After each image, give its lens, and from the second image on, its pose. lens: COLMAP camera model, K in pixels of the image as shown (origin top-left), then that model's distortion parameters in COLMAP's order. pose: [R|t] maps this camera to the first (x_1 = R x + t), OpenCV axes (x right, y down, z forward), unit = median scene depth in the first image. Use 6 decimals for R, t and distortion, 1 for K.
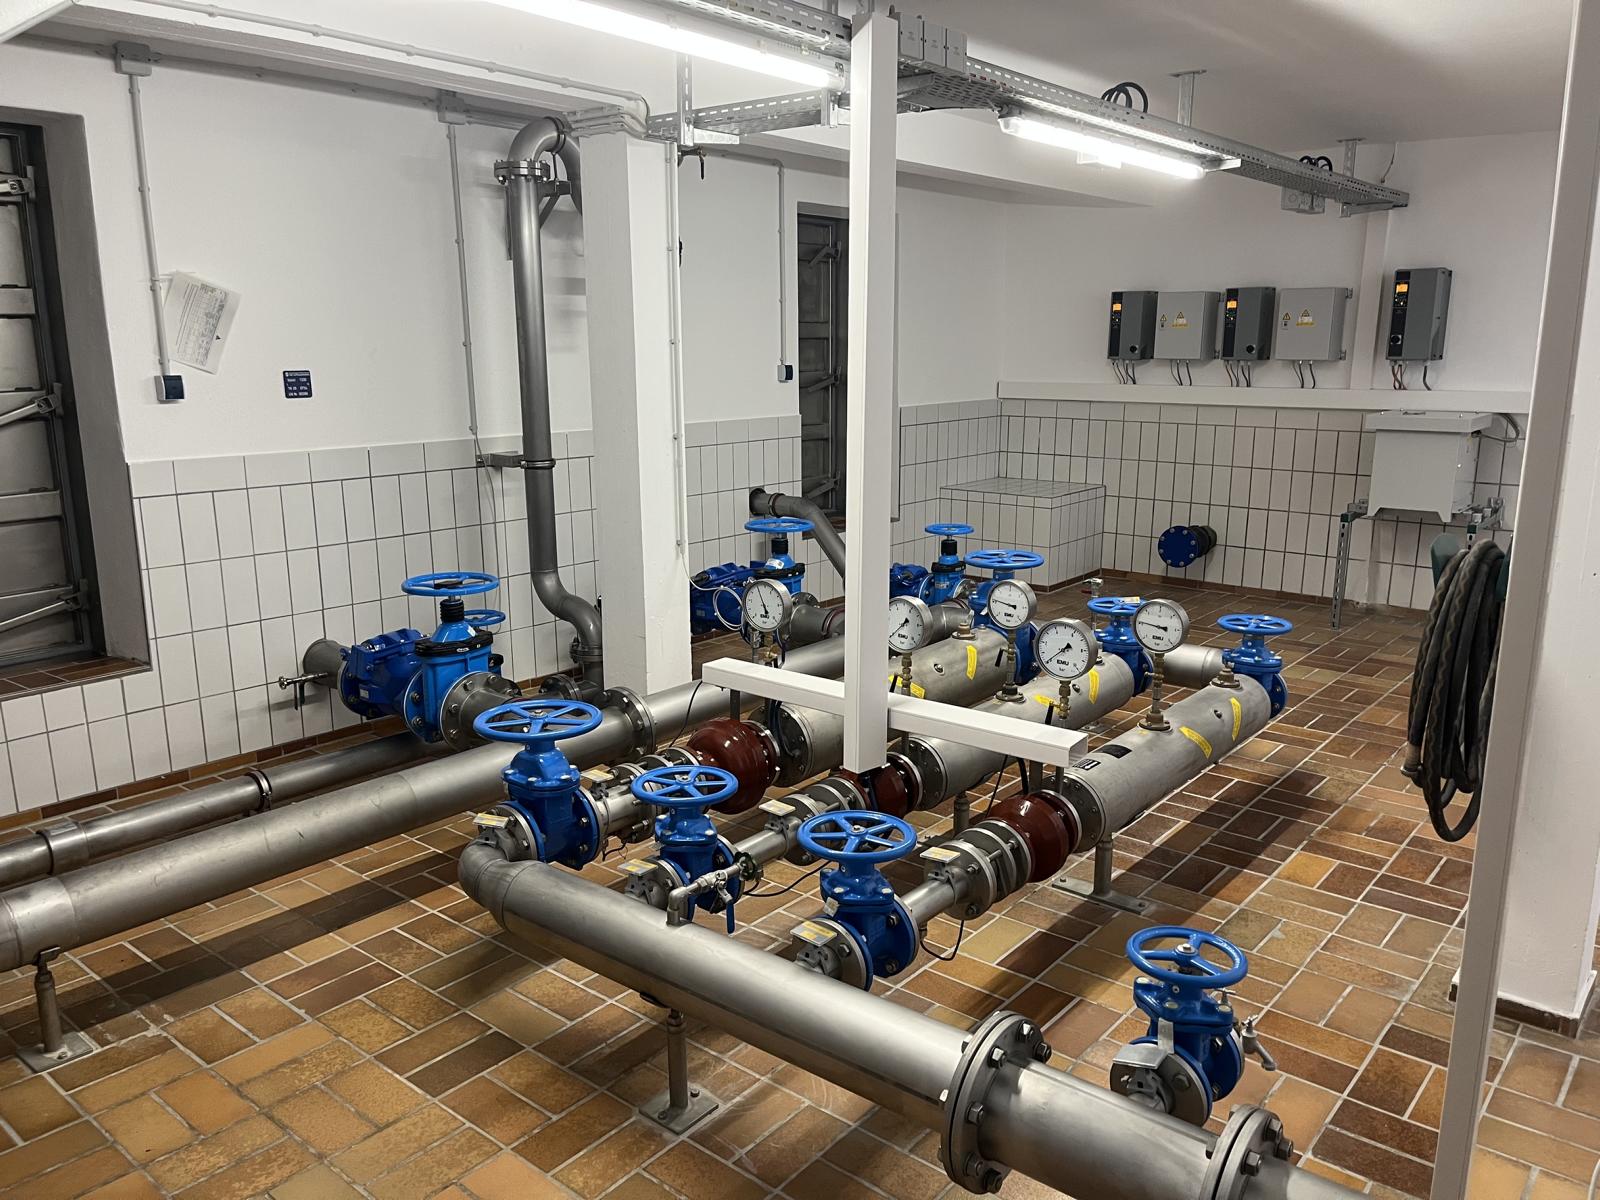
lens RADIAL K [[1205.6, 0, 814.4], [0, 1205.6, 605.9], [0, 0, 1]] dist [0.089236, -0.114873]
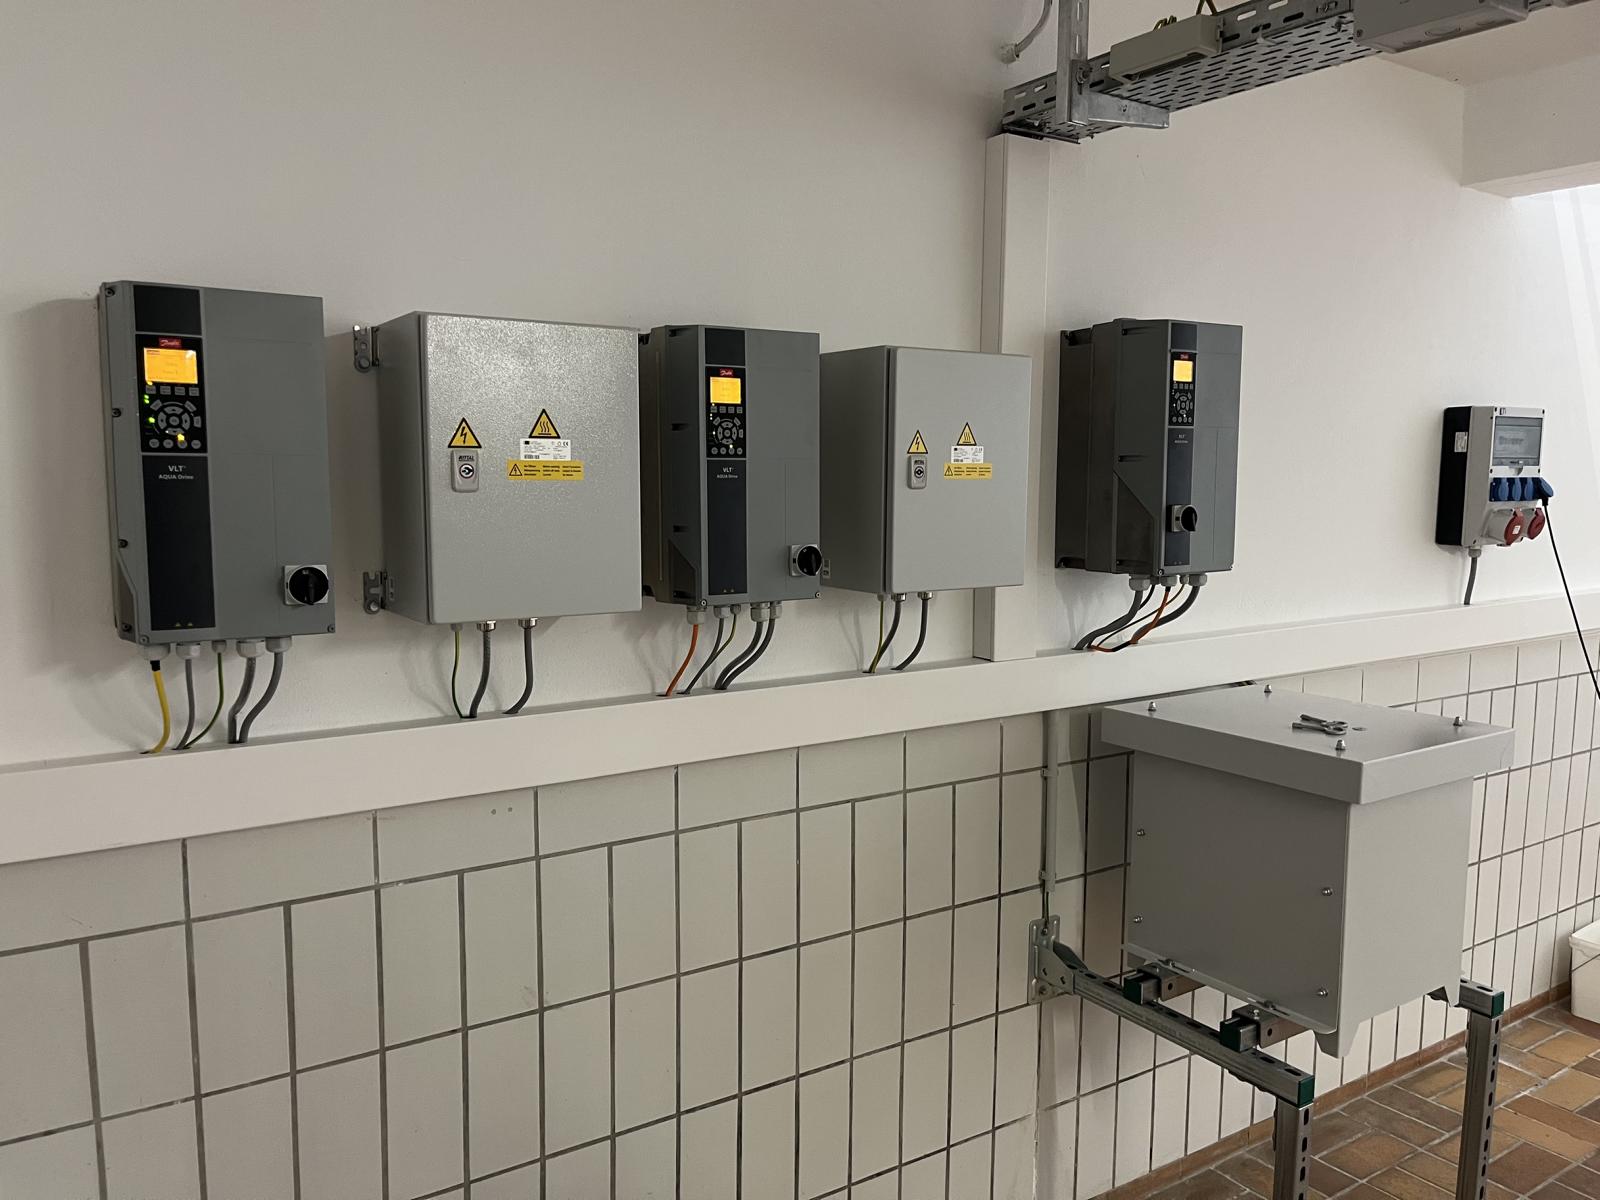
lens RADIAL K [[1205.6, 0, 814.4], [0, 1205.6, 605.9], [0, 0, 1]] dist [0.089236, -0.114873]
pose [[0.301119, -0.110737, 0.947135, 0.105861], [0.201096, 0.978272, 0.050443, -0.209387], [-0.932142, 0.175276, 0.316845, 0.897504]]
